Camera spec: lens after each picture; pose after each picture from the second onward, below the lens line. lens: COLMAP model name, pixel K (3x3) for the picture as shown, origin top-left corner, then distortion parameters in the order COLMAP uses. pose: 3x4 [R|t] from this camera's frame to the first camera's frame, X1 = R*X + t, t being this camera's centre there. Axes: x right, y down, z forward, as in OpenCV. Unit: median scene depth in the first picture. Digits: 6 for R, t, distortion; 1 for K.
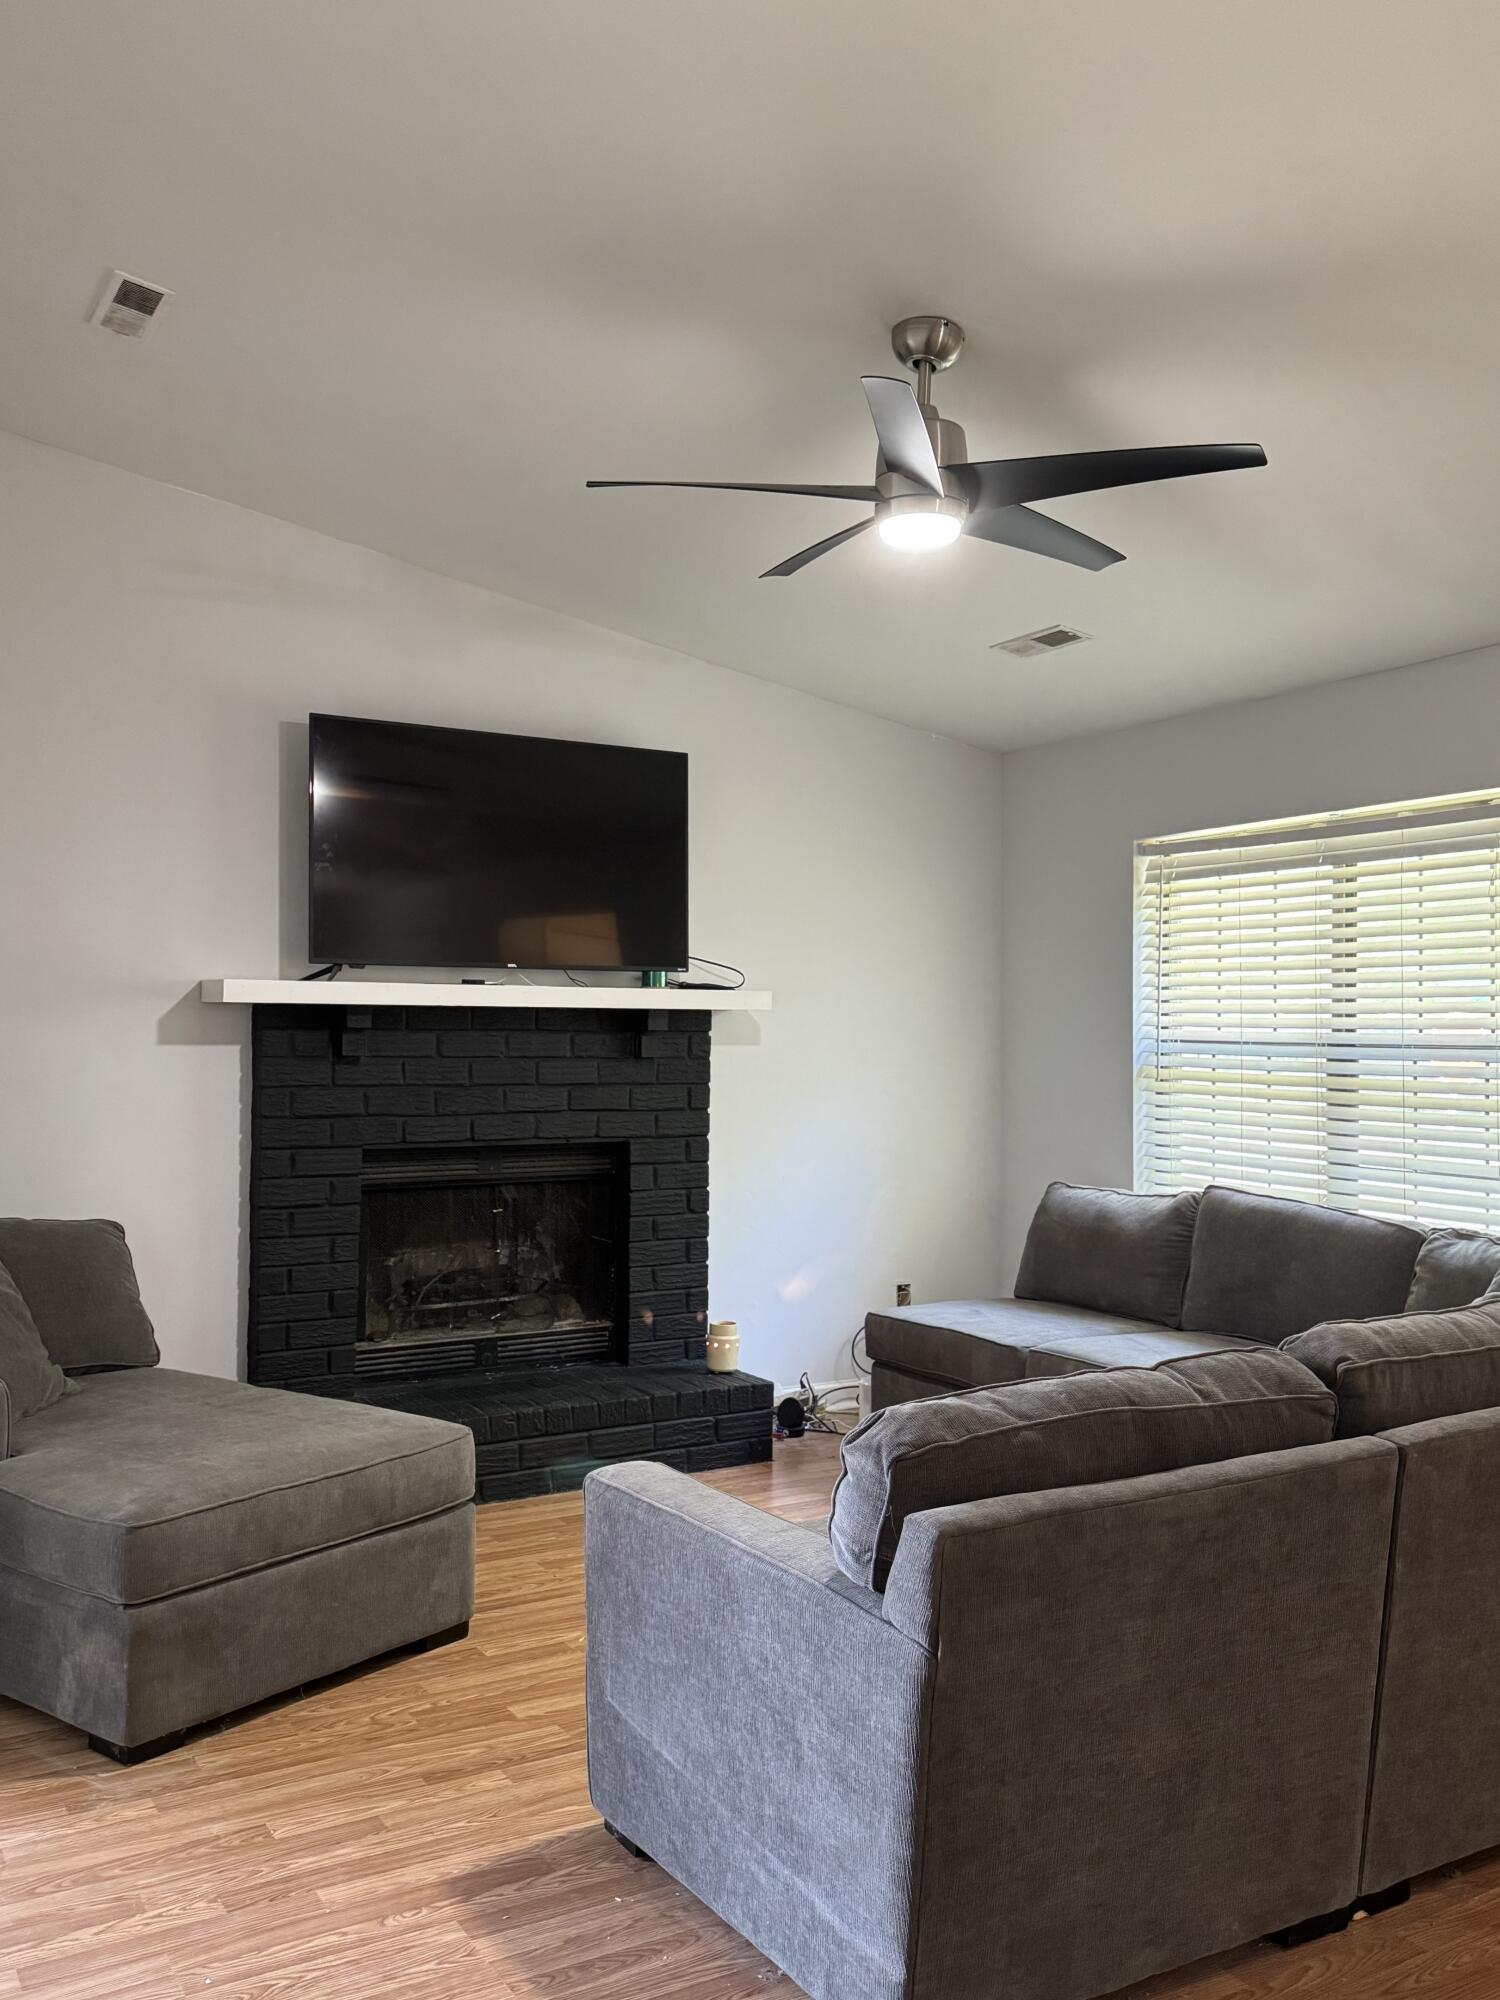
lens RADIAL K [[1696.5, 0, 741.8], [0, 1696.5, 1008.3], [0, 0, 1]] dist [0.125271, -0.105892]
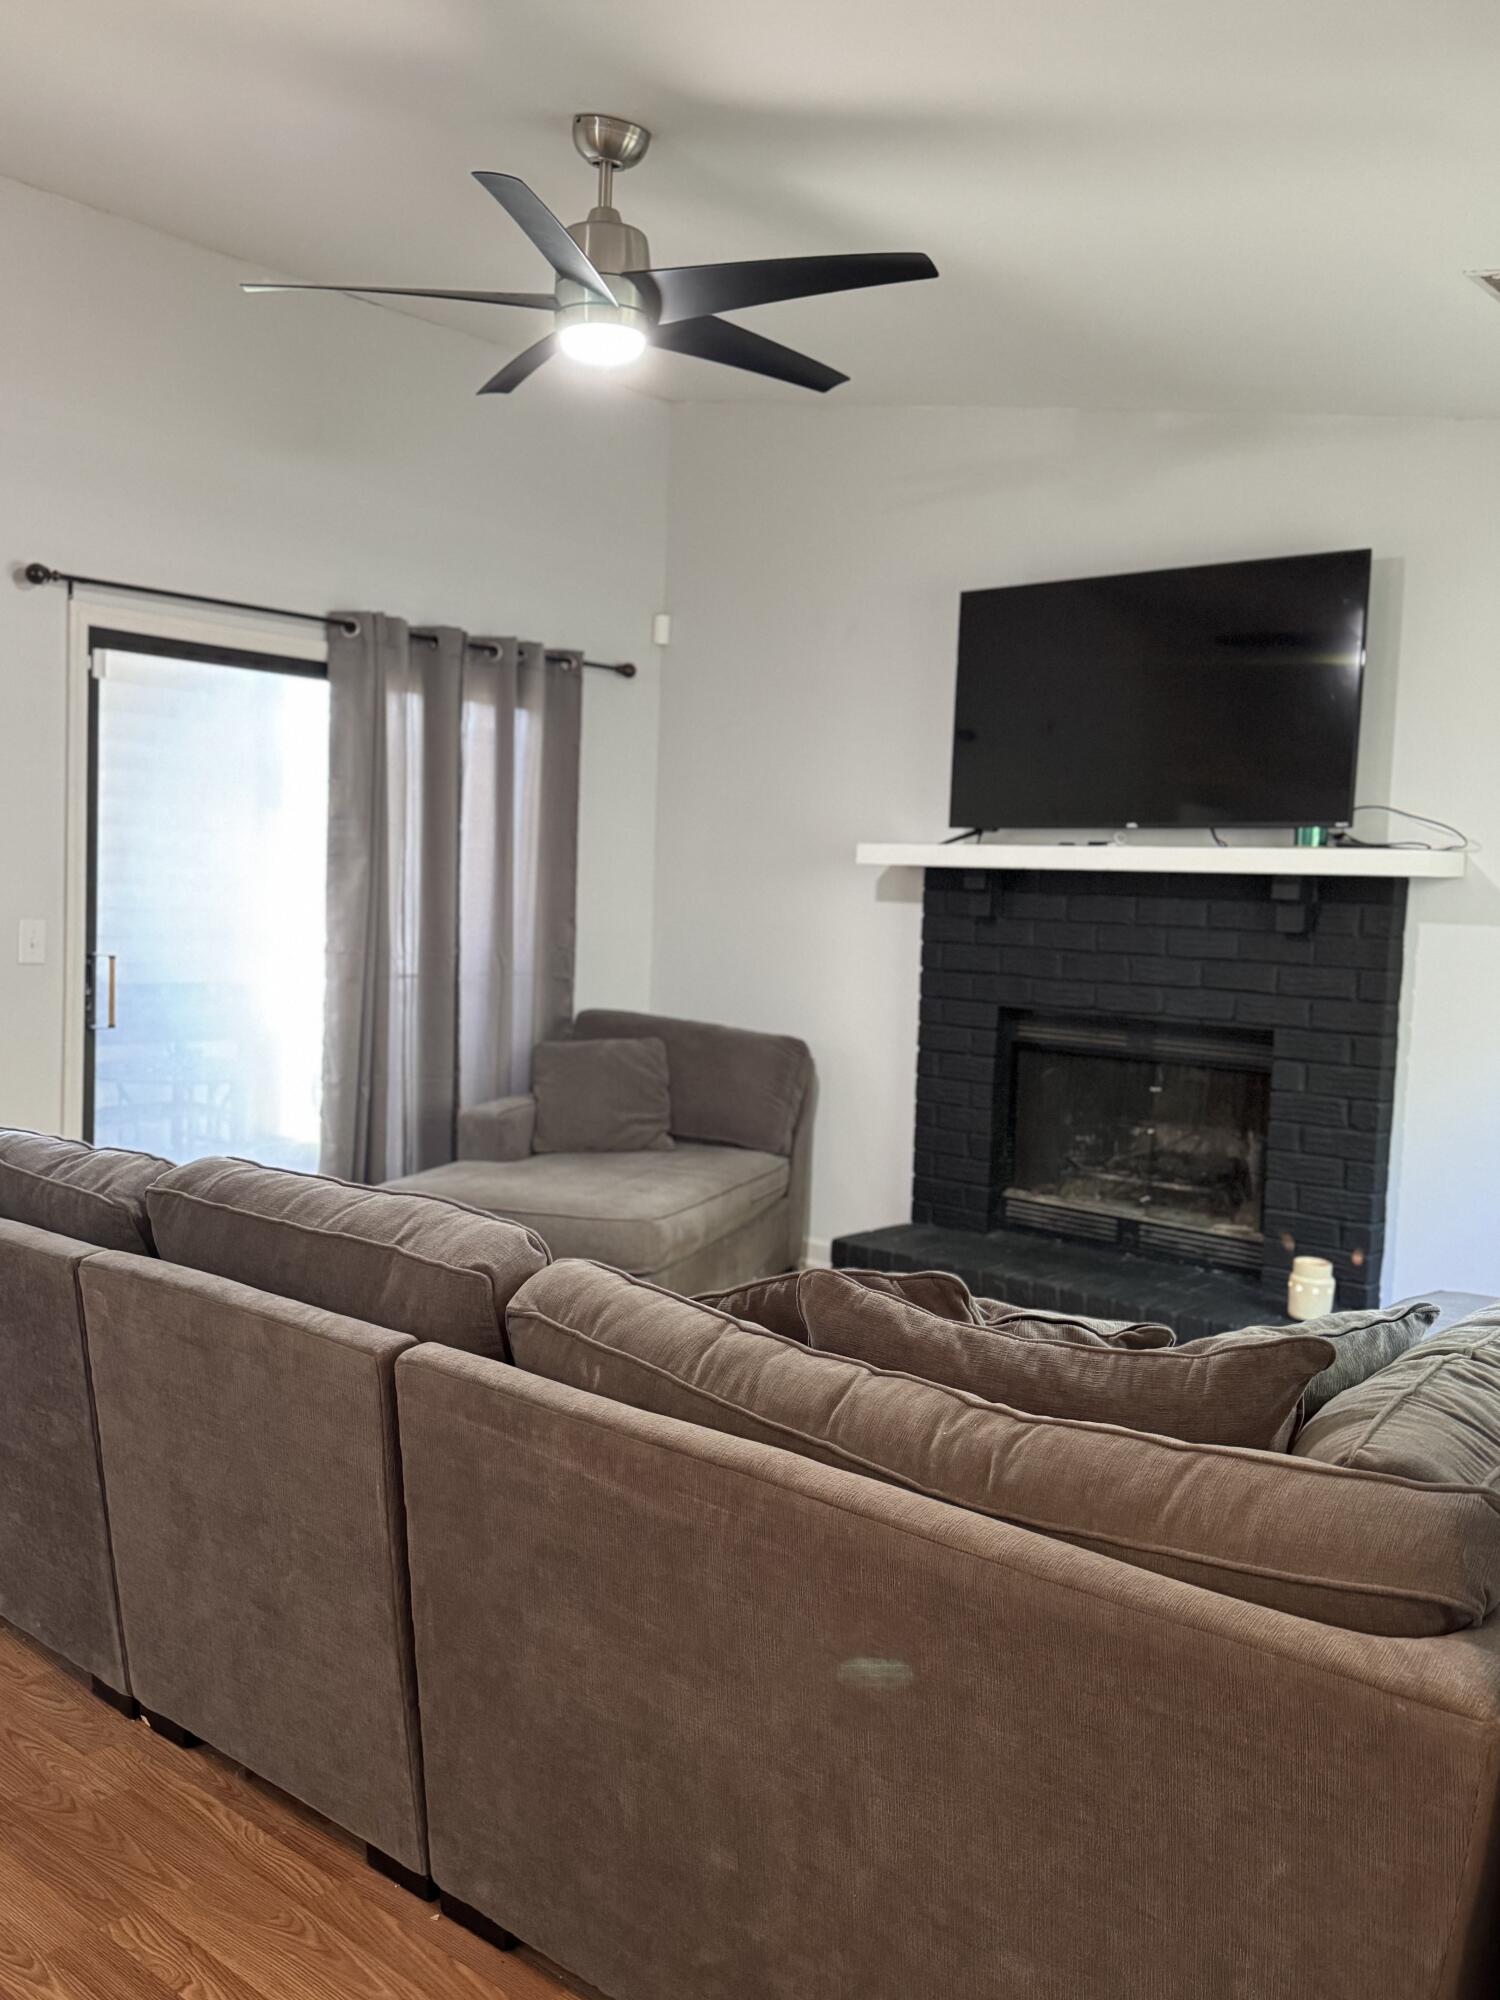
lens RADIAL K [[1696.5, 0, 741.8], [0, 1696.5, 1008.3], [0, 0, 1]] dist [0.125271, -0.105892]
pose [[0.304630, 0.074223, -0.949574, 0.688675], [-0.018915, 0.997234, 0.071881, 0.011251], [0.952283, -0.003936, 0.305191, 0.505658]]
